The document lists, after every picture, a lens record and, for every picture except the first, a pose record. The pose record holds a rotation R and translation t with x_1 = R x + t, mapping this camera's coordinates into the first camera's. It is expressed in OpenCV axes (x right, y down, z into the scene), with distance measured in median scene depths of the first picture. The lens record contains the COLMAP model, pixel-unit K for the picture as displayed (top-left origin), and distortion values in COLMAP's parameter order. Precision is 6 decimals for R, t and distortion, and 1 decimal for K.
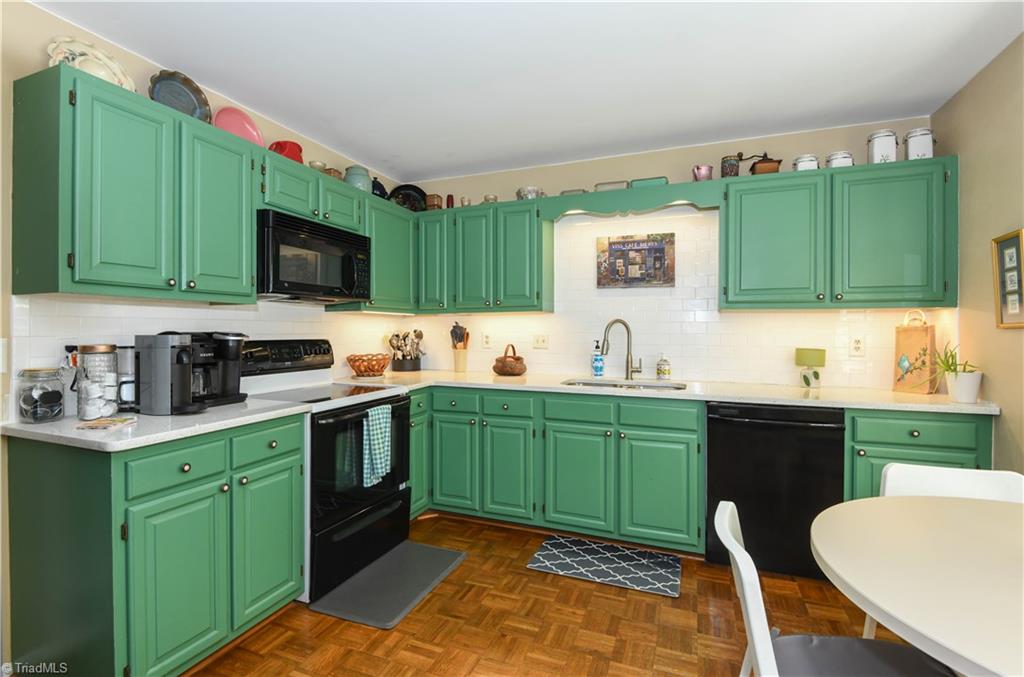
lens RADIAL K [[484.2, 0, 491.7], [0, 484.2, 330.2], [0, 0, 1]] dist [0.016269, -0.017848]
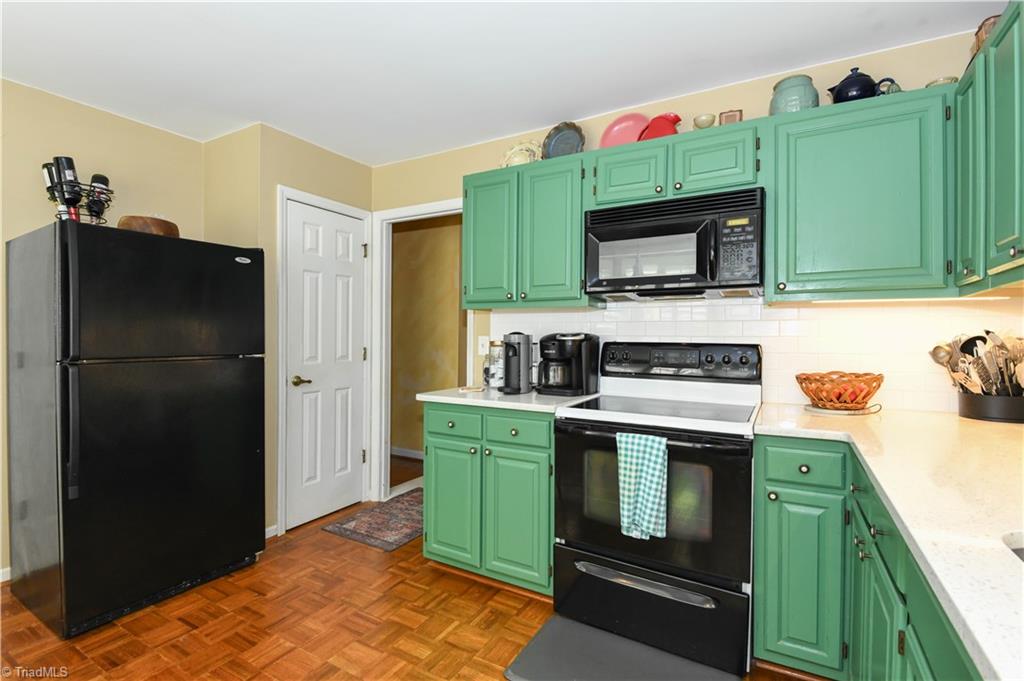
lens RADIAL K [[484.2, 0, 514.4], [0, 484.2, 338.1], [0, 0, 1]] dist [0.016269, -0.017848]
pose [[-0.111891, 0.009672, -0.993673, 0.579966], [-0.007353, 0.999917, 0.010561, 0.004392], [0.993693, 0.008488, -0.111810, 0.996386]]
